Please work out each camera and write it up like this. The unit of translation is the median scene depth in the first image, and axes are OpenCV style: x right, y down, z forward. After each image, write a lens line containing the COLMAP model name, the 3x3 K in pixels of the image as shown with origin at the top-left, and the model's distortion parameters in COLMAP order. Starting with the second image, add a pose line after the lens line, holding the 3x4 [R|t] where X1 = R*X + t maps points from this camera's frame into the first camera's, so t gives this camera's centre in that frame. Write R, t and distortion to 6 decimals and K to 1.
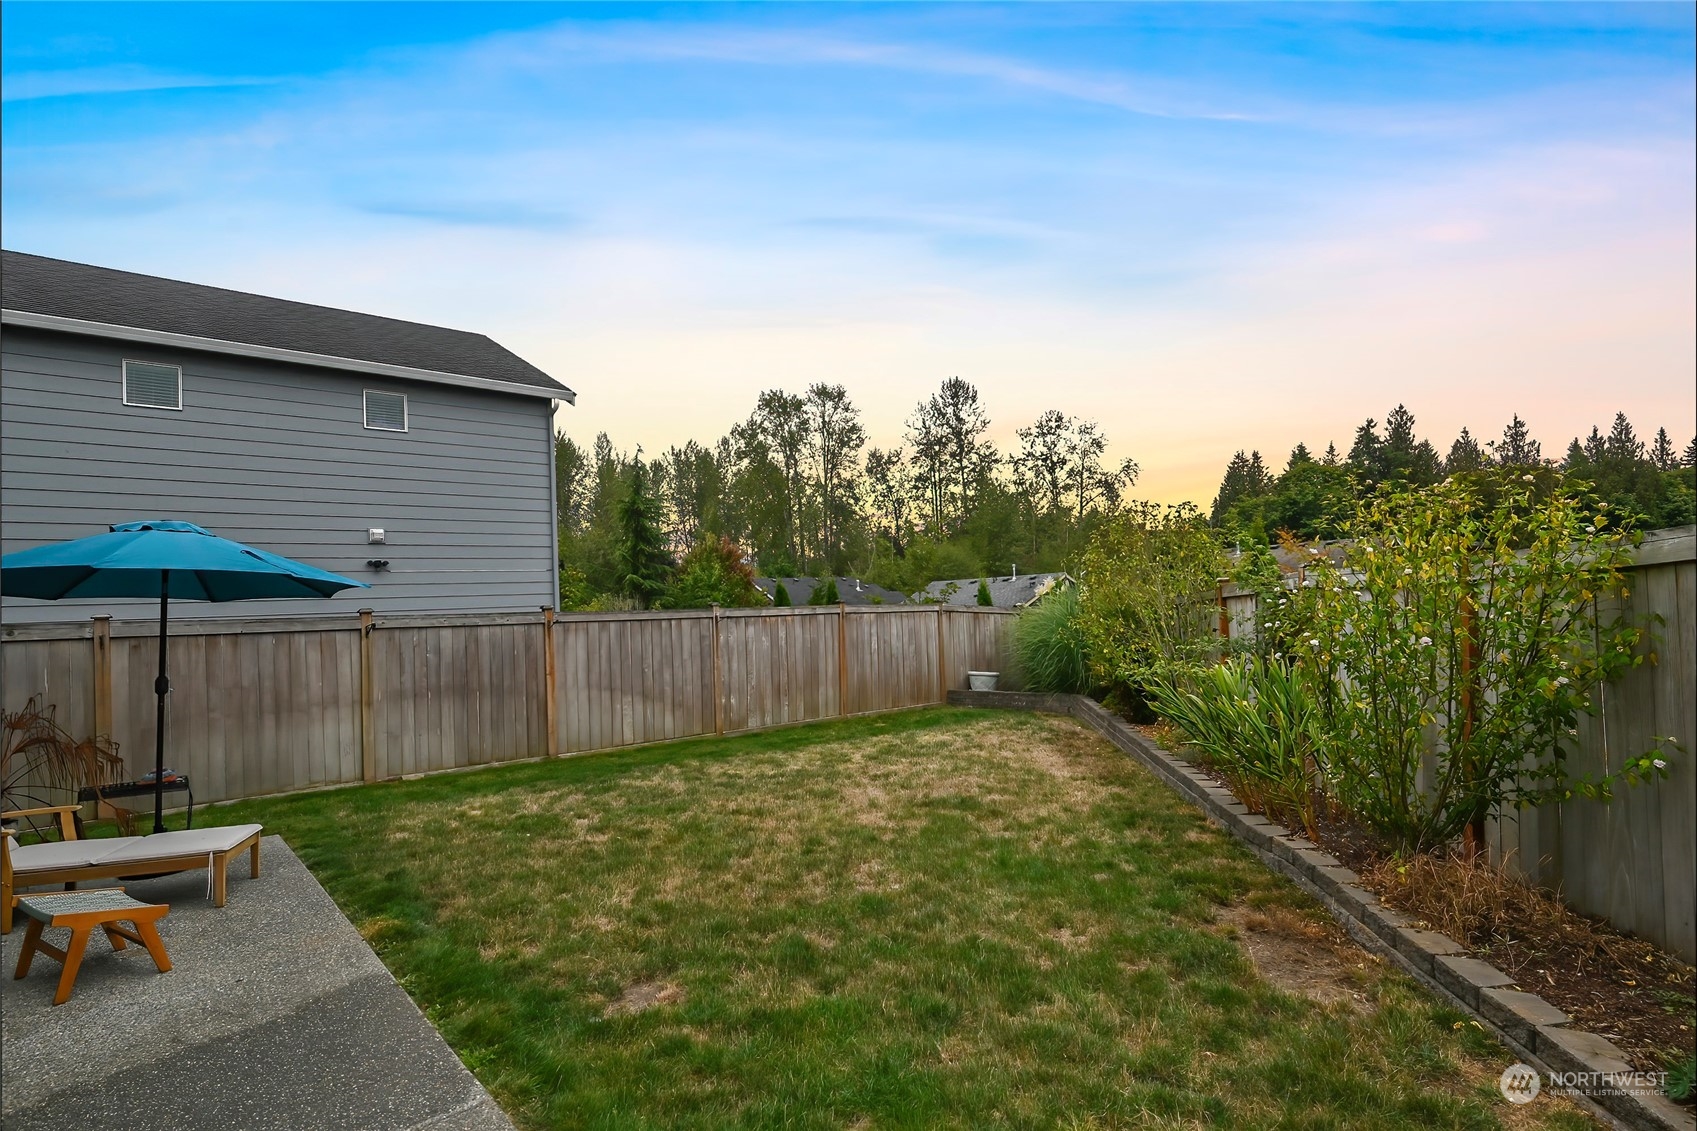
lens RADIAL K [[819.3, 0, 848.5], [0, 819.3, 565.5], [0, 0, 1]] dist [0.001480, 0.000283]
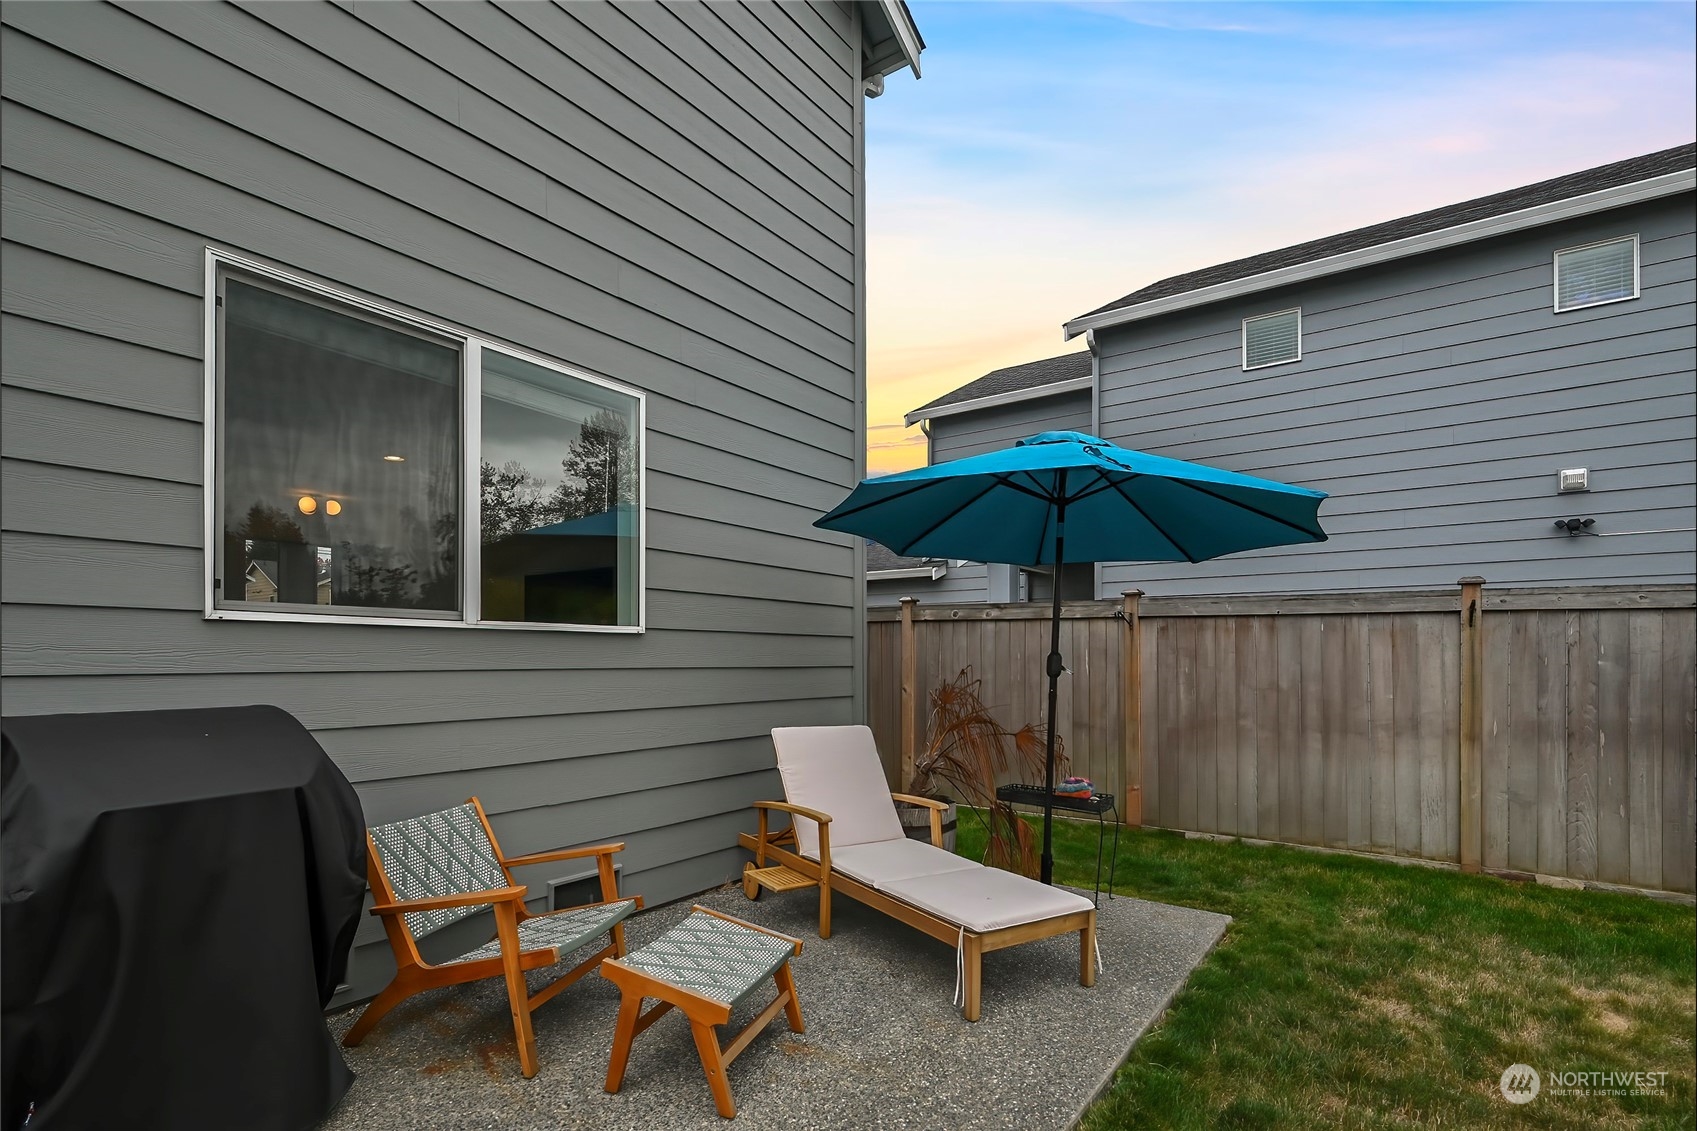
lens RADIAL K [[819.3, 0, 848.4], [0, 819.3, 656.4], [0, 0, 1]] dist [0.001030, 0.000183]
pose [[0.224066, 0.041230, -0.973701, -0.115893], [0.039999, 0.997874, 0.051458, 0.063011], [0.973753, -0.050477, 0.221941, 0.443717]]
